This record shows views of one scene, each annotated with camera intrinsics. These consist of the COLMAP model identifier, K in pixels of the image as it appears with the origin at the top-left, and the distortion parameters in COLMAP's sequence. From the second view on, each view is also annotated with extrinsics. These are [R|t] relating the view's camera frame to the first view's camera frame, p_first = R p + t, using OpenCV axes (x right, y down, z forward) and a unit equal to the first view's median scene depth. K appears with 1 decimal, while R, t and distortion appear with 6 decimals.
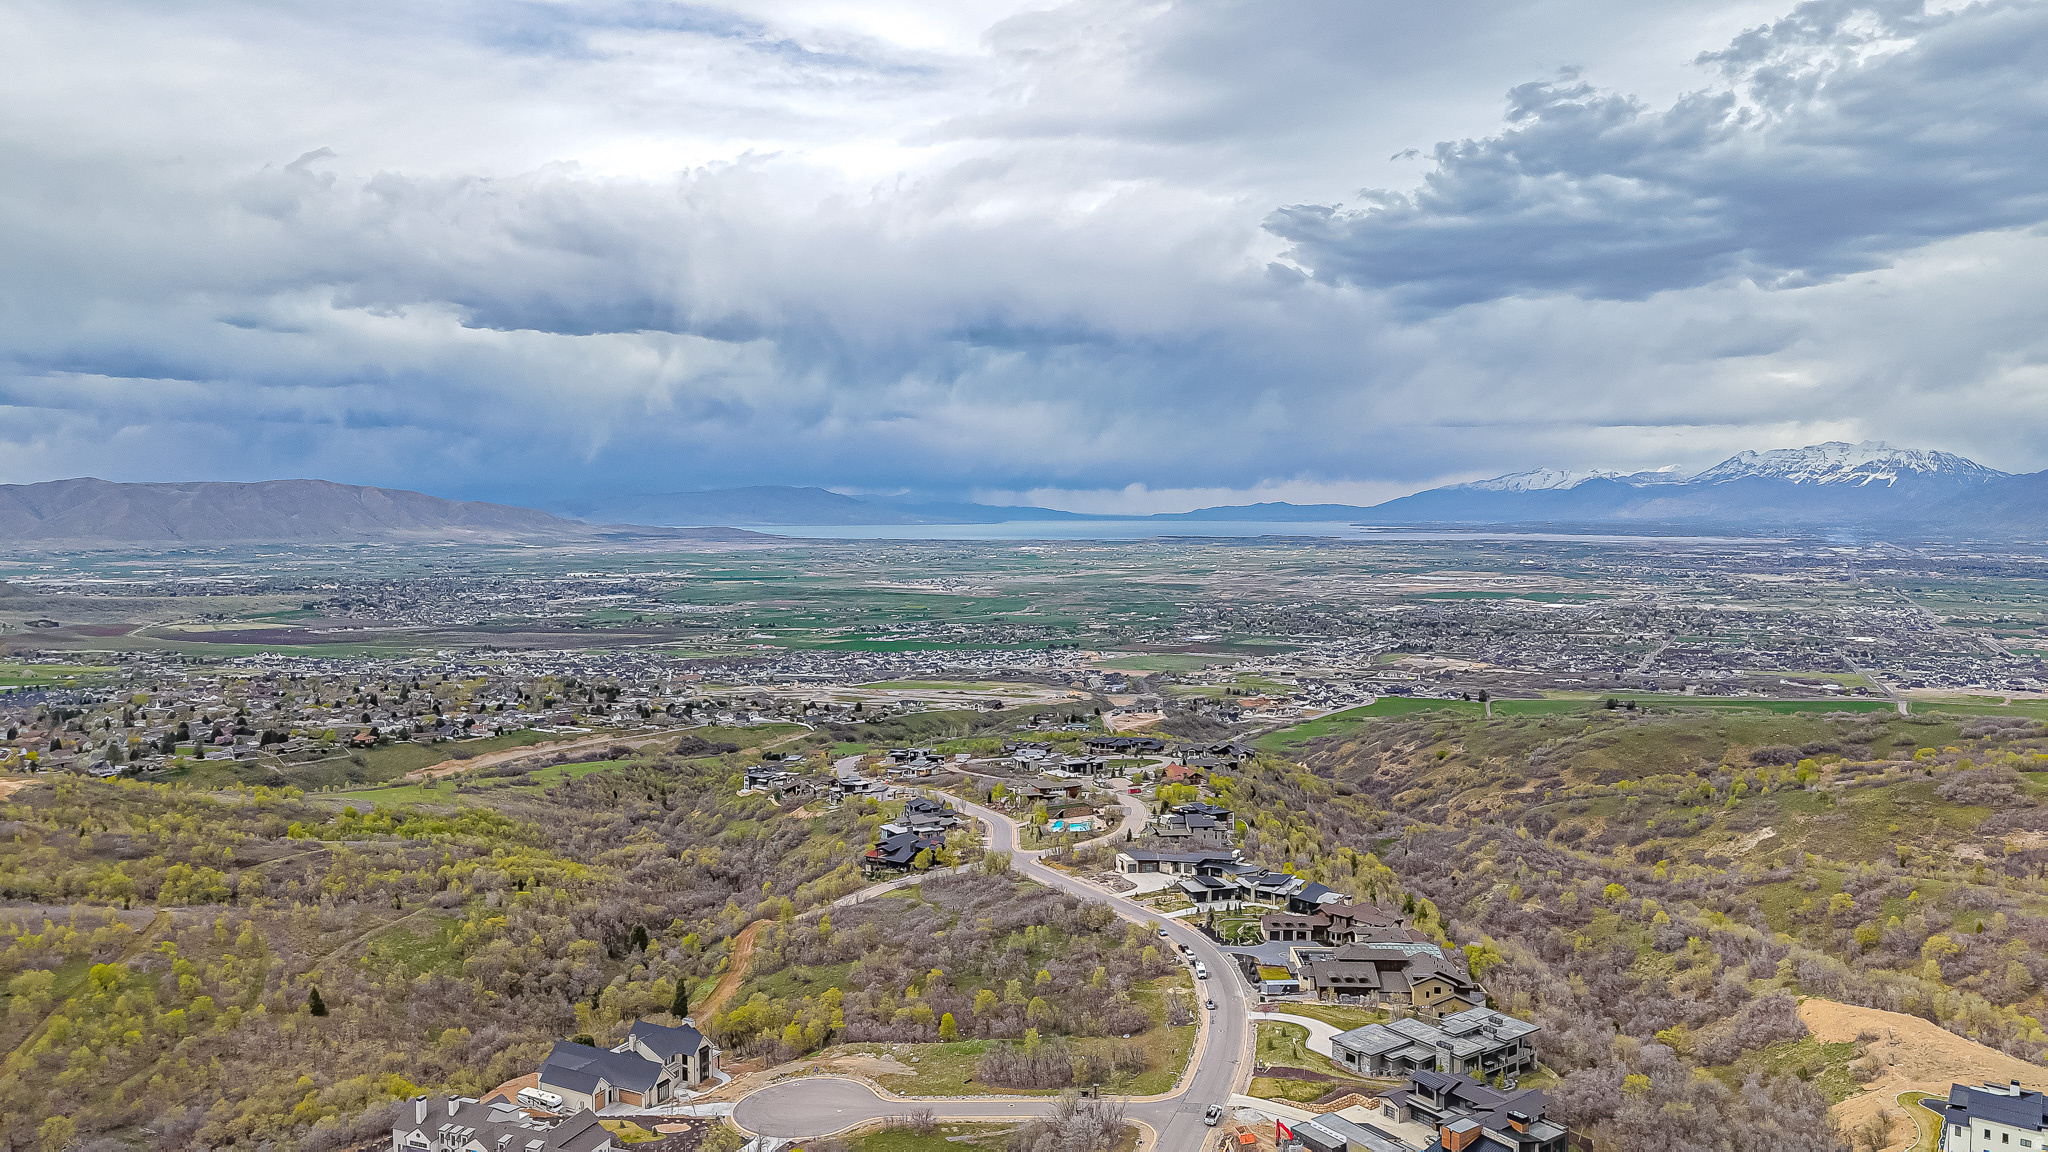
lens RADIAL K [[1370.3, 0, 1024.6], [0, 1370.3, 556.5], [0, 0, 1]] dist [0.062890, -0.089959]
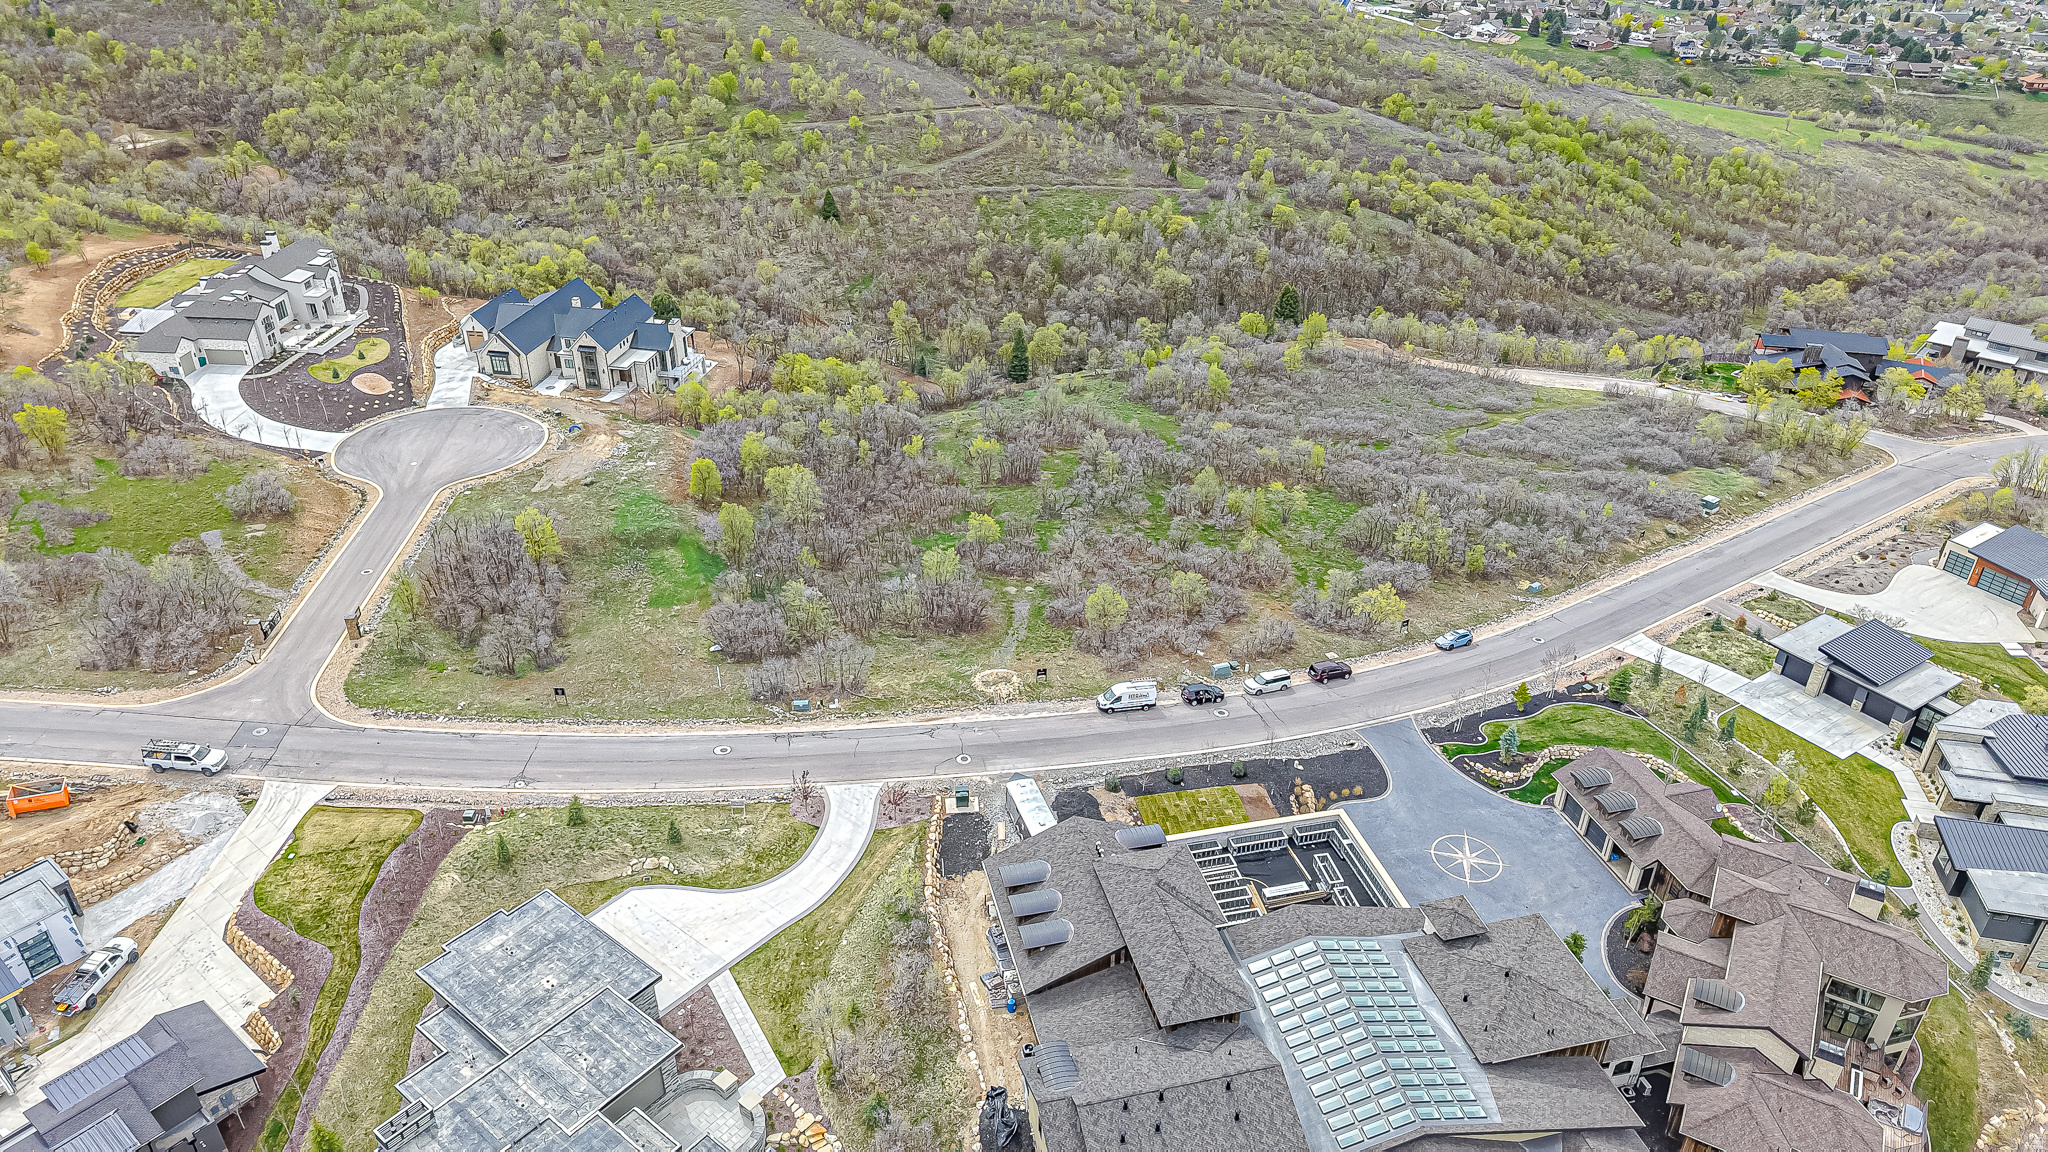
lens RADIAL K [[1375.4, 0, 1023.6], [0, 1375.4, 574.3], [0, 0, 1]] dist [0.026705, -0.027149]
pose [[0.274653, 0.486319, -0.829494, 0.154057], [-0.047756, 0.868503, 0.493378, 0.023414], [0.960357, -0.095894, 0.261761, 0.301733]]
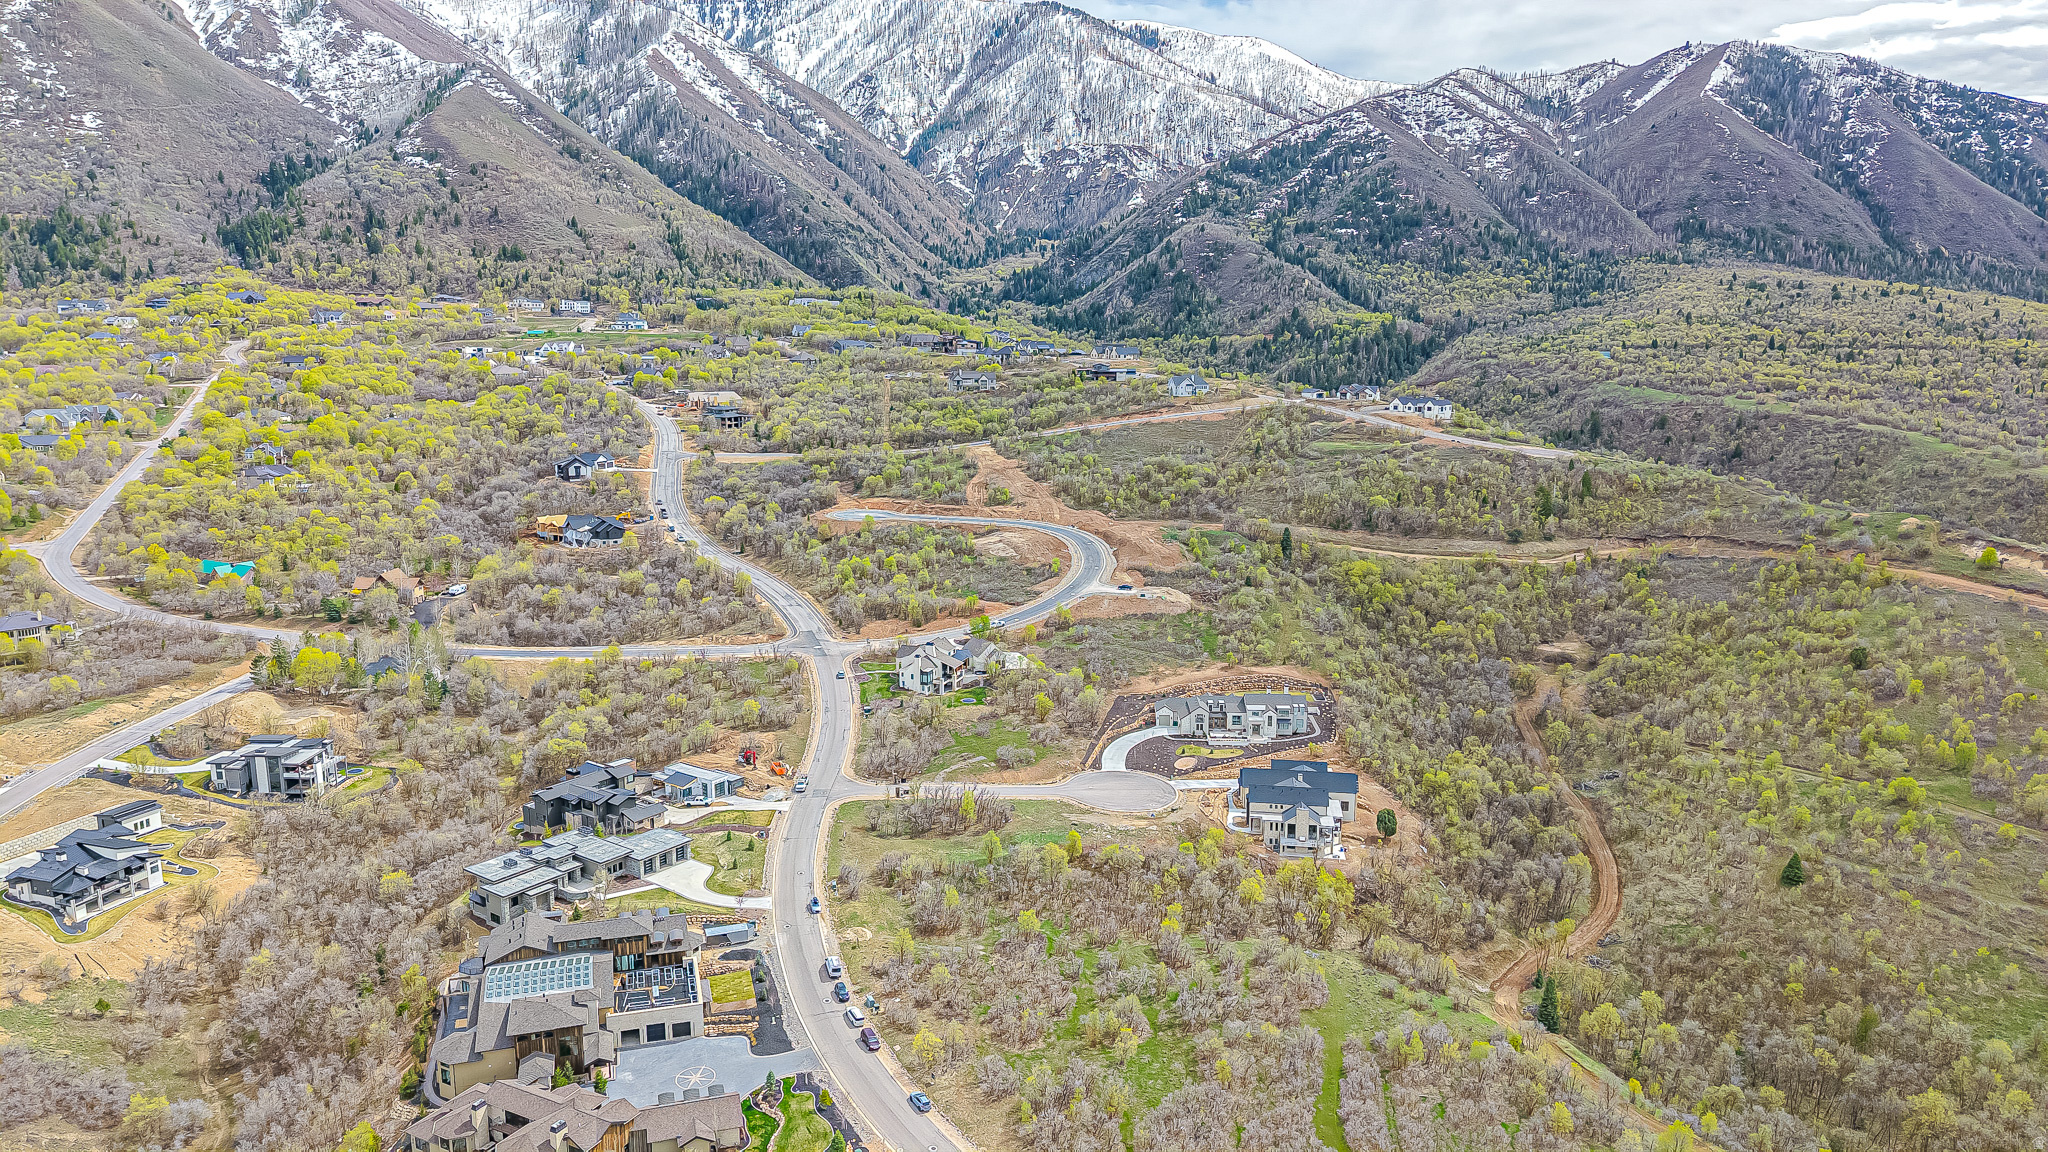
lens RADIAL K [[1357.2, 0, 1024.1], [0, 1357.2, 590.9], [0, 0, 1]] dist [0.067137, -0.085419]
pose [[-0.947089, 0.060790, -0.315162, 0.086408], [-0.017665, 0.970541, 0.240289, -0.023314], [0.320485, 0.233143, -0.918114, 0.574885]]
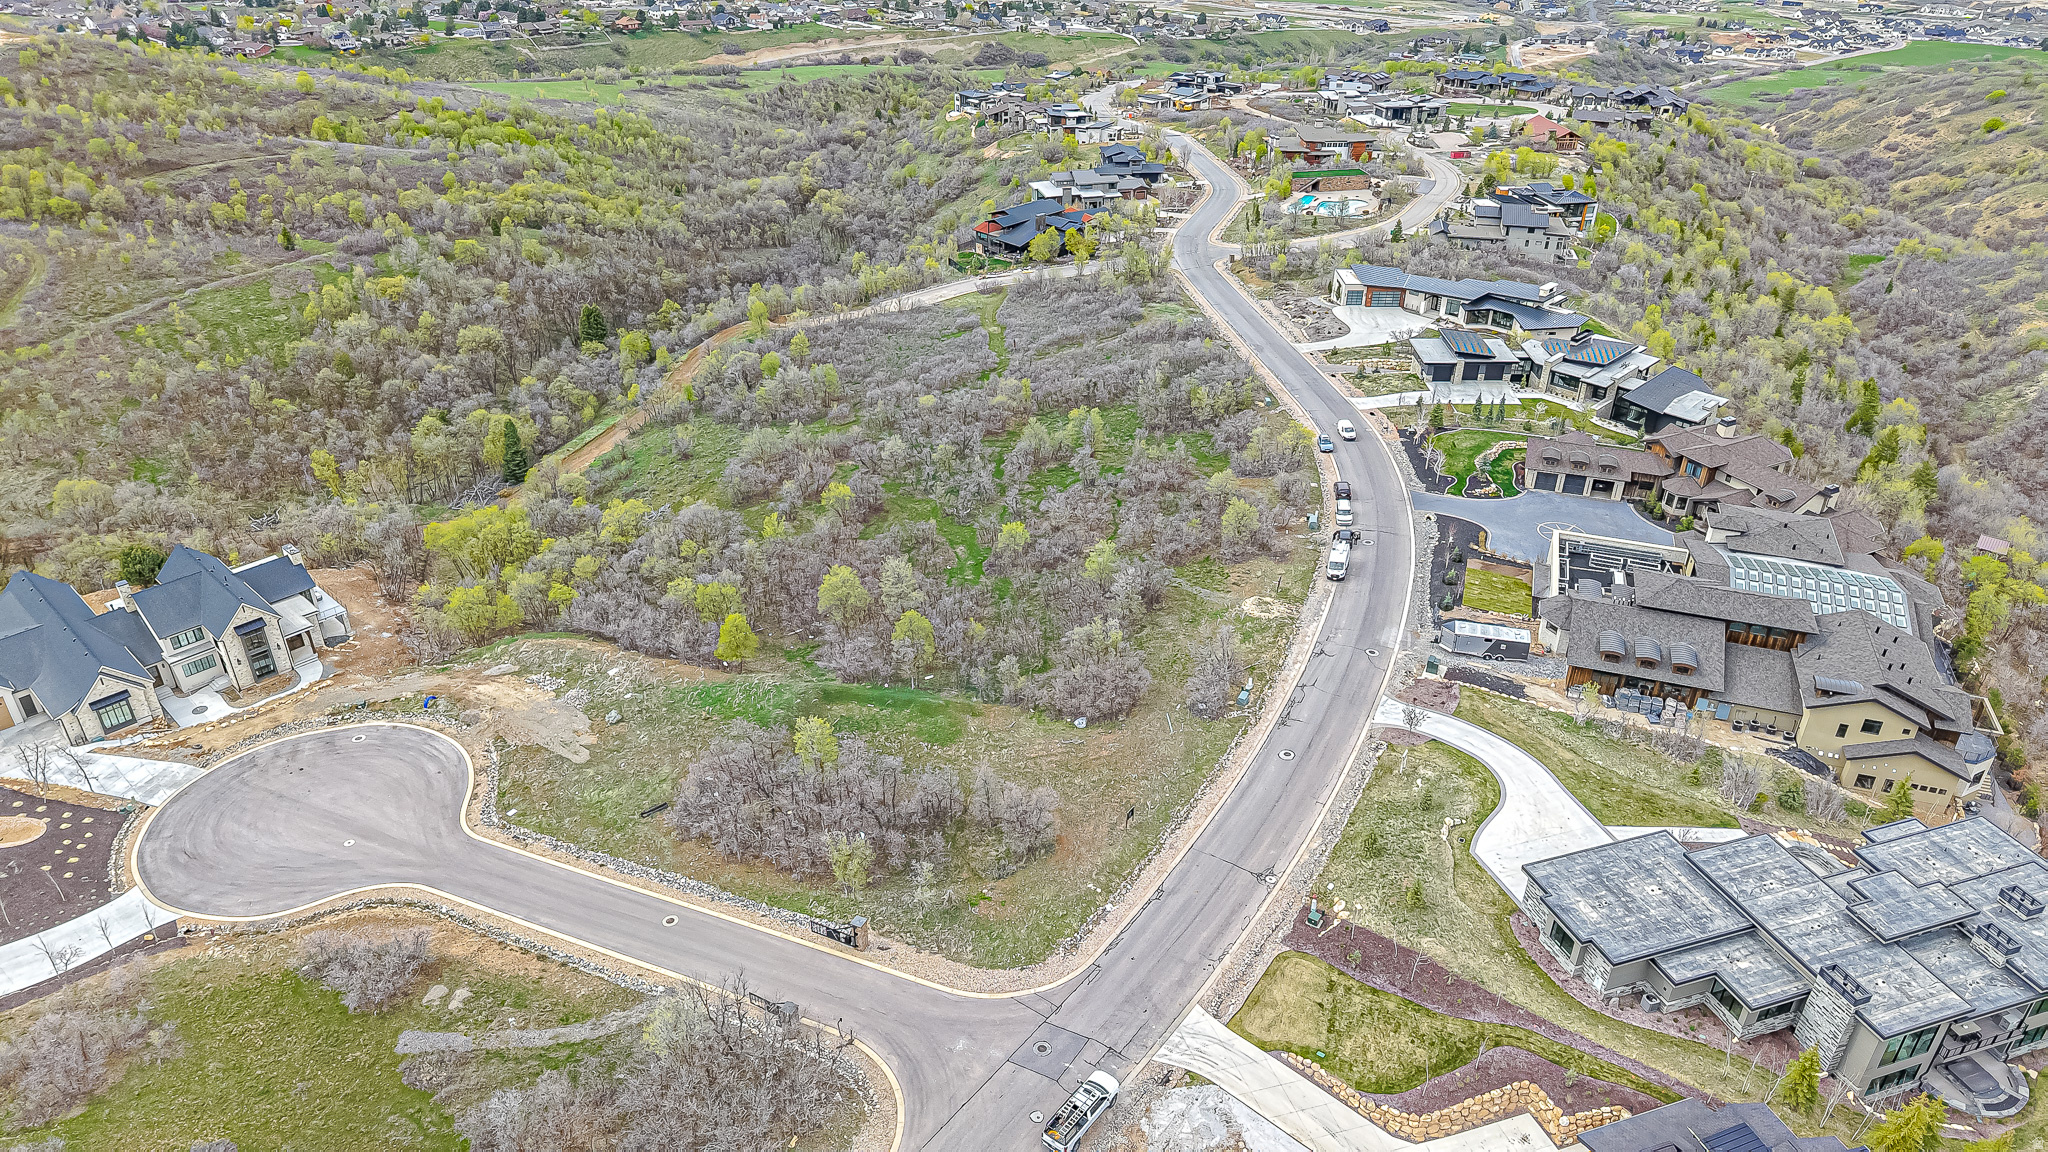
lens RADIAL K [[1375.4, 0, 1023.6], [0, 1375.4, 574.3], [0, 0, 1]] dist [0.026705, -0.027149]
pose [[0.957374, 0.149235, -0.247312, 0.049473], [-0.016300, 0.882743, 0.469573, 0.027655], [0.288390, -0.445526, 0.847548, 0.194167]]
